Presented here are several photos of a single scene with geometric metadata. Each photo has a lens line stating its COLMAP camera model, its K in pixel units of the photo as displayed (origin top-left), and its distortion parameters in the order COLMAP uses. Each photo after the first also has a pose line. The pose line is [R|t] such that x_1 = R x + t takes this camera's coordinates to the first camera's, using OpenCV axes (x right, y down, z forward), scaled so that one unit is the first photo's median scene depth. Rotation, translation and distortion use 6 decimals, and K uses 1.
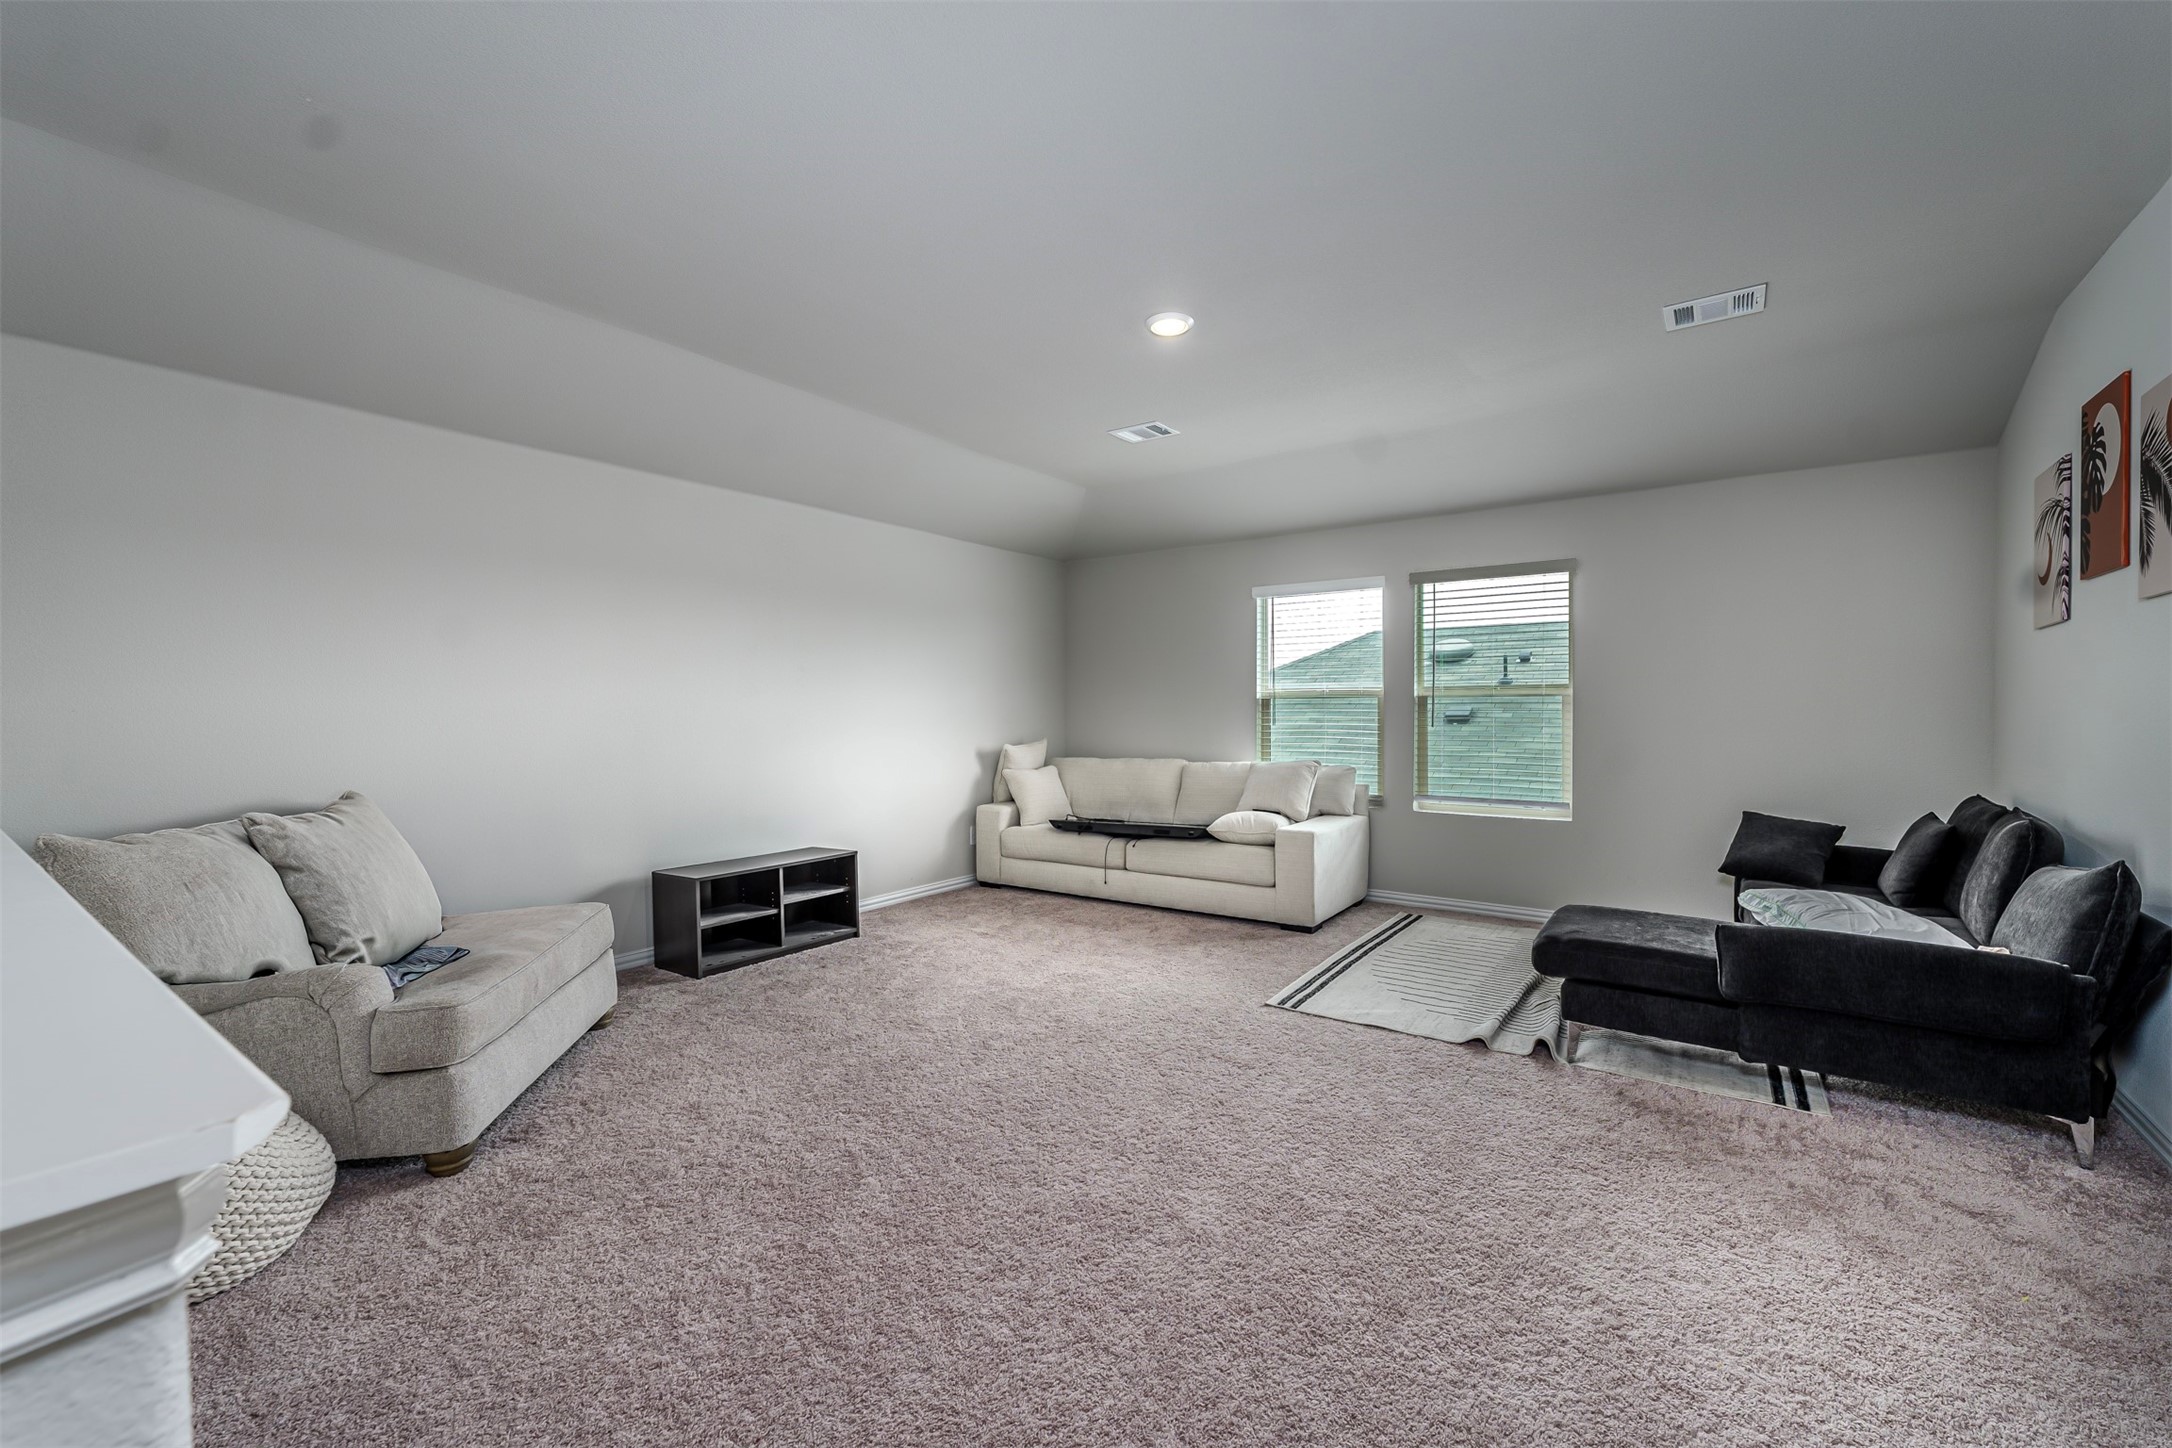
lens RADIAL K [[886.4, 0, 1090.9], [0, 886.4, 723.8], [0, 0, 1]] dist [-0.000518, -0.000057]
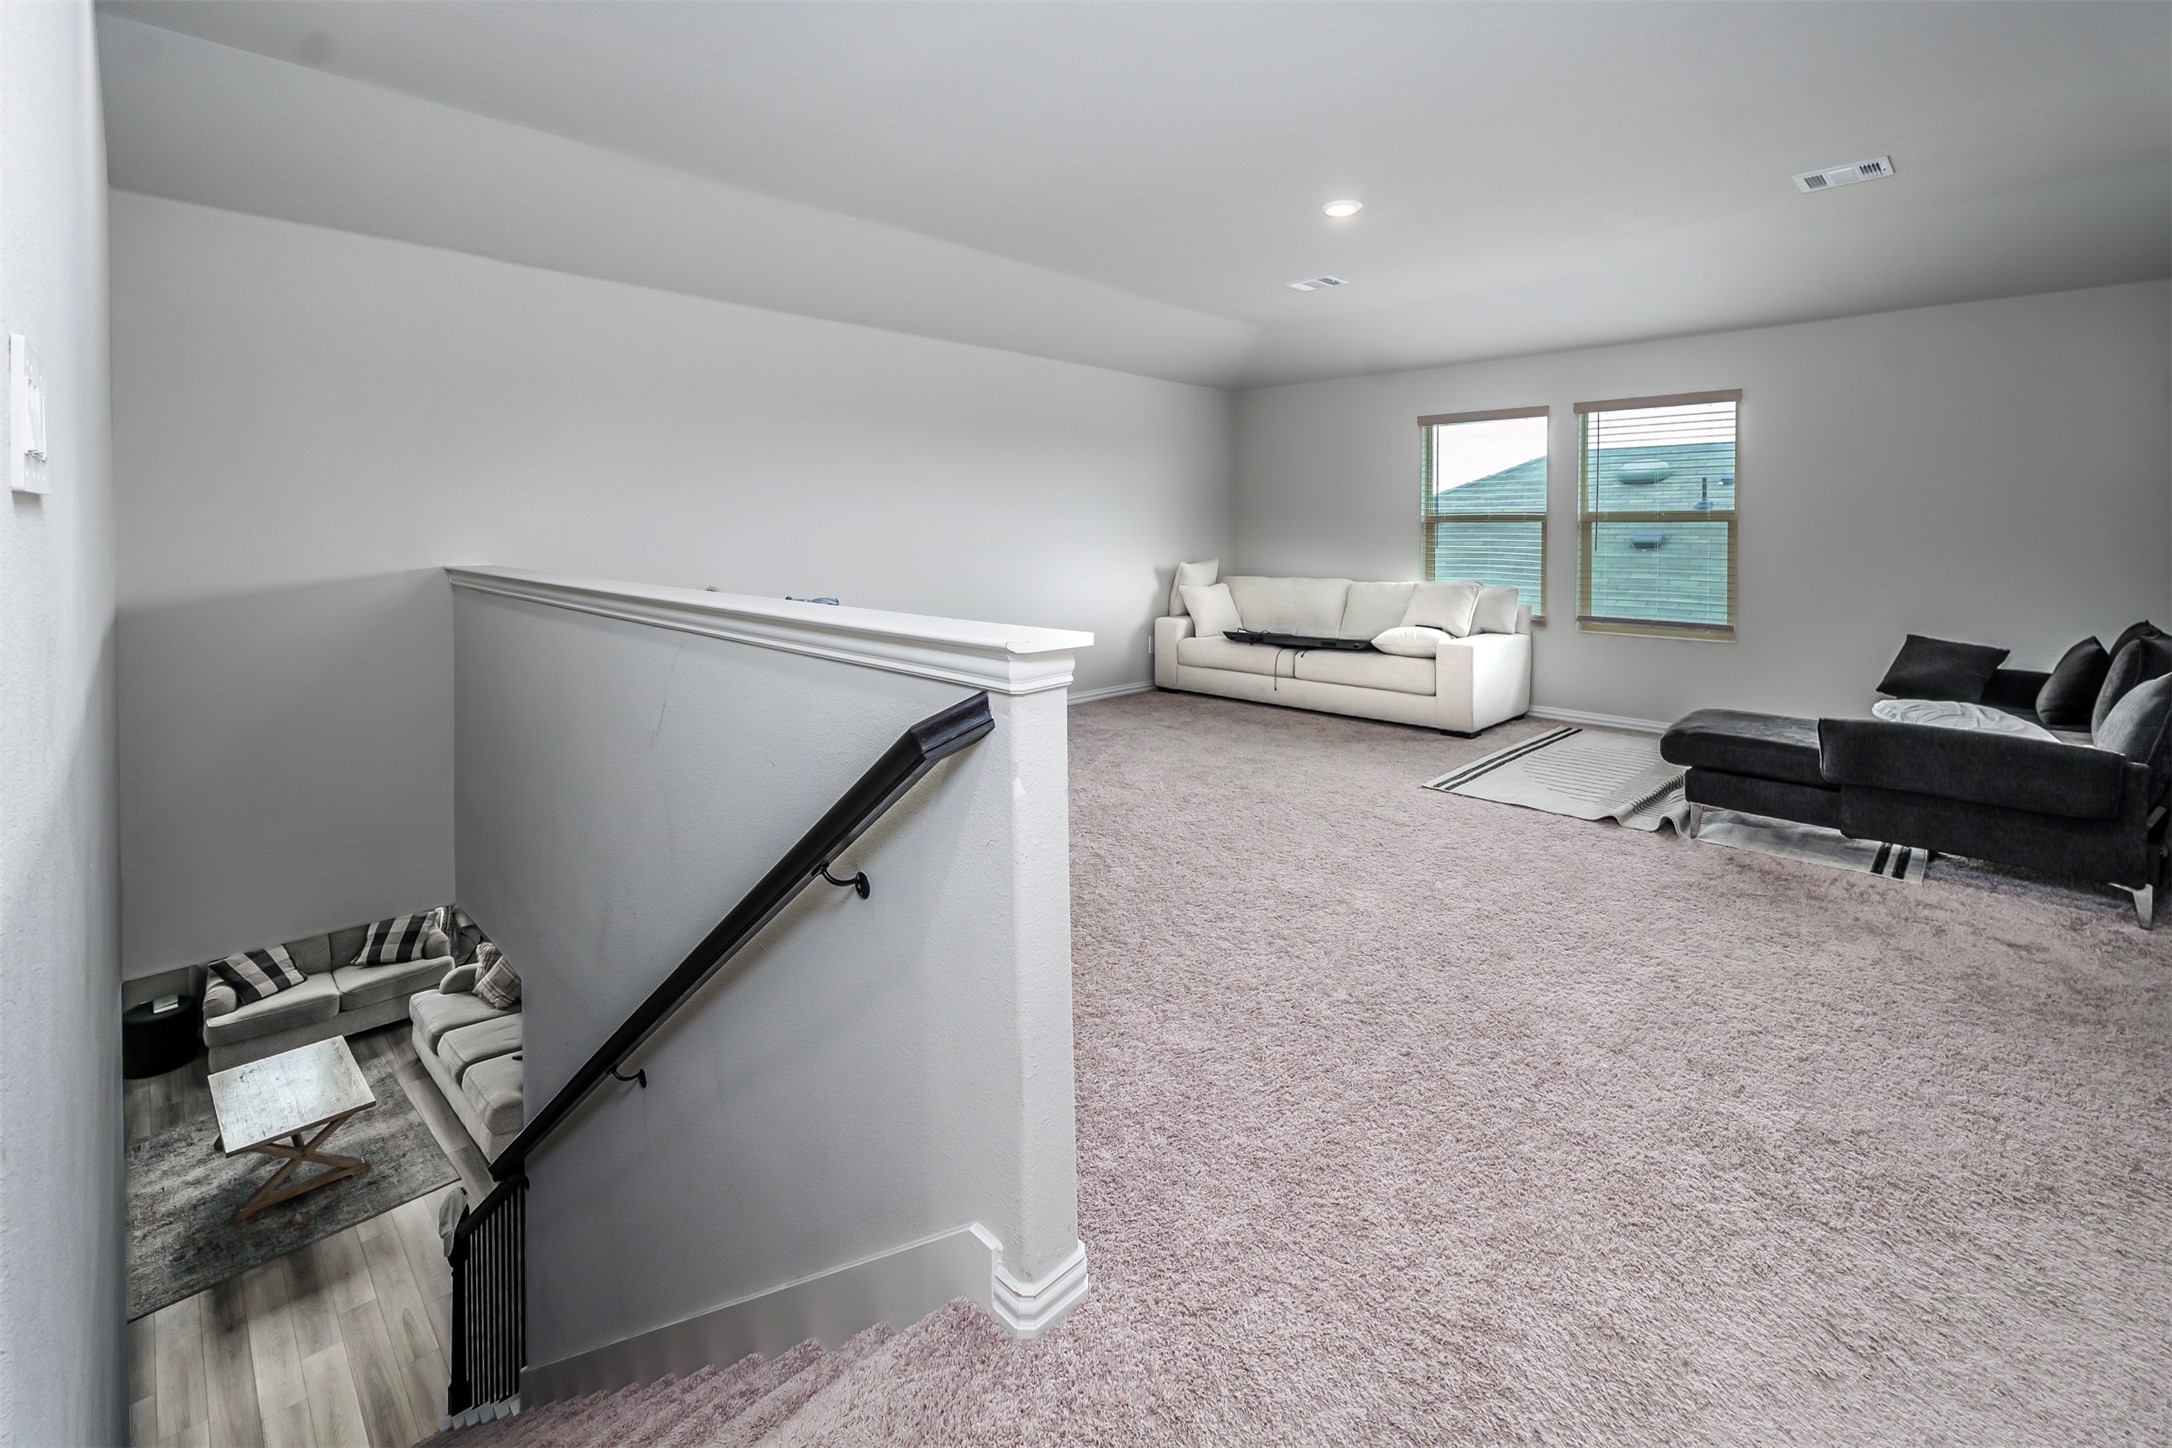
lens RADIAL K [[943.9, 0, 1094.6], [0, 943.9, 528.3], [0, 0, 1]] dist [-0.000163, 0.000271]
pose [[0.987659, 0.007715, -0.156432, -0.027240], [-0.010839, 0.999758, -0.019125, 0.005559], [0.156246, 0.020585, 0.987504, -0.223925]]
